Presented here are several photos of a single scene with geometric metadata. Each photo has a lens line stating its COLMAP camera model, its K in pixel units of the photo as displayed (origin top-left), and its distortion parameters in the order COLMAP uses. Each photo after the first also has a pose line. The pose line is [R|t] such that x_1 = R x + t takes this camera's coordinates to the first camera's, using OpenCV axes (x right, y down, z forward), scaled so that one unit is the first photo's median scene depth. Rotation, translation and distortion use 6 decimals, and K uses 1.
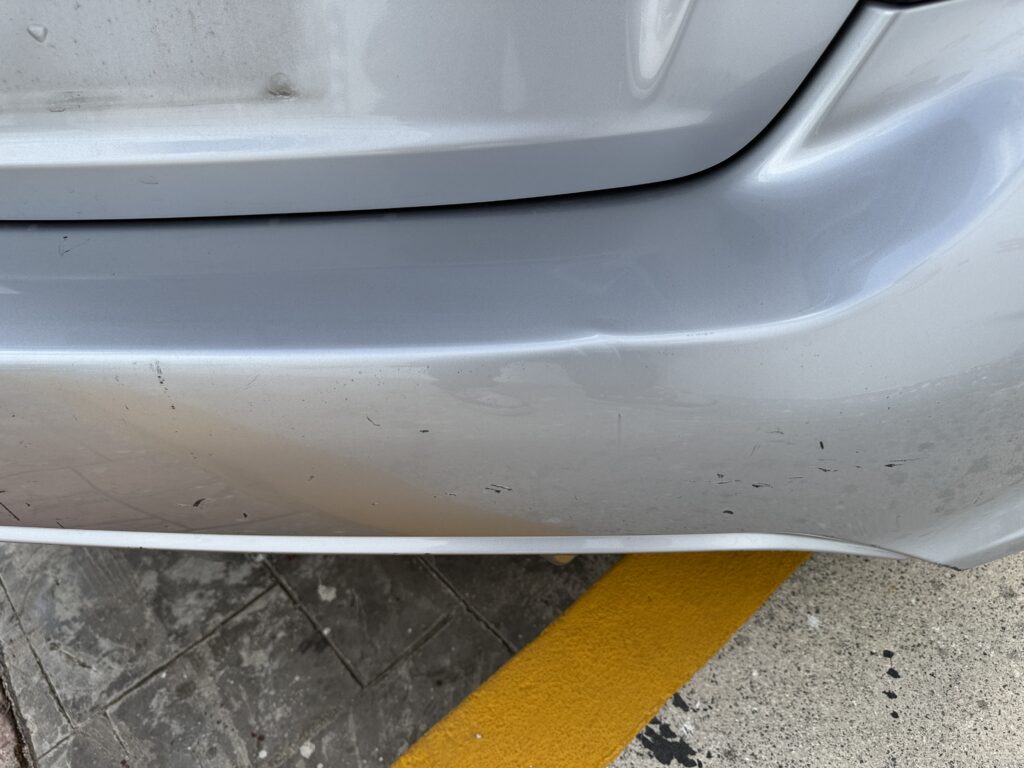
lens RADIAL K [[729.8, 0, 512.0], [0, 729.8, 384.0], [0, 0, 1]] dist [-0.006518, -0.003225]
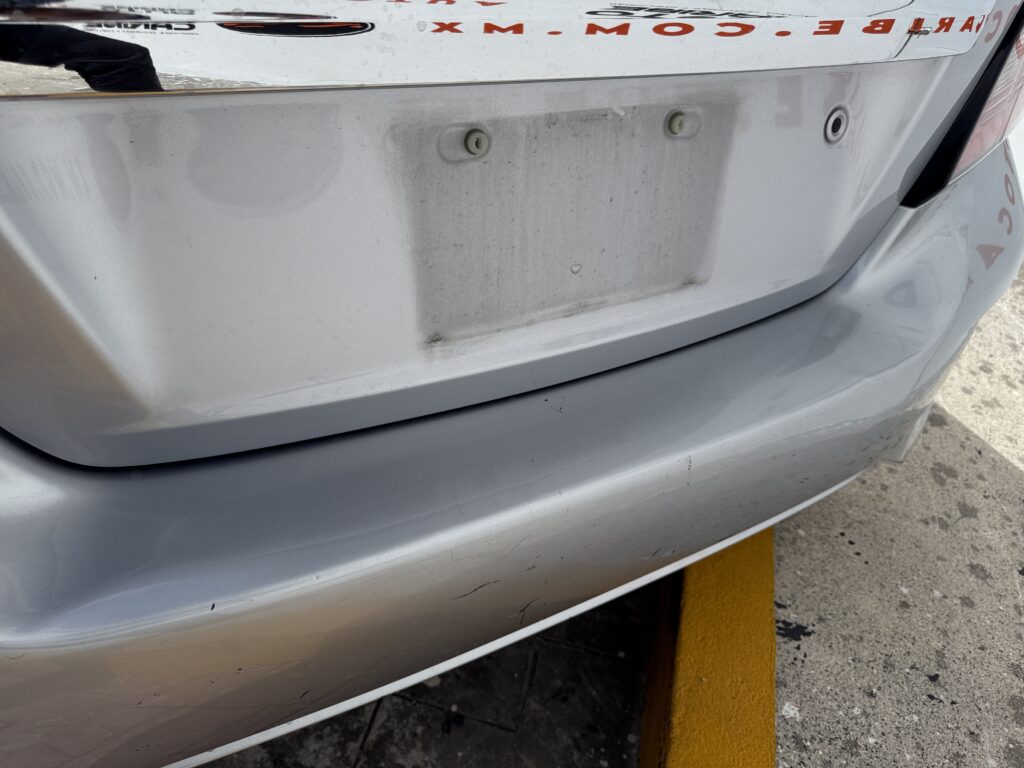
lens RADIAL K [[729.8, 0, 512.0], [0, 729.8, 384.0], [0, 0, 1]] dist [-0.006518, -0.003225]
pose [[0.822085, -0.223155, 0.523811, -0.908388], [0.264874, 0.964271, -0.004900, -0.158822], [-0.504002, 0.142772, 0.851820, -0.107372]]
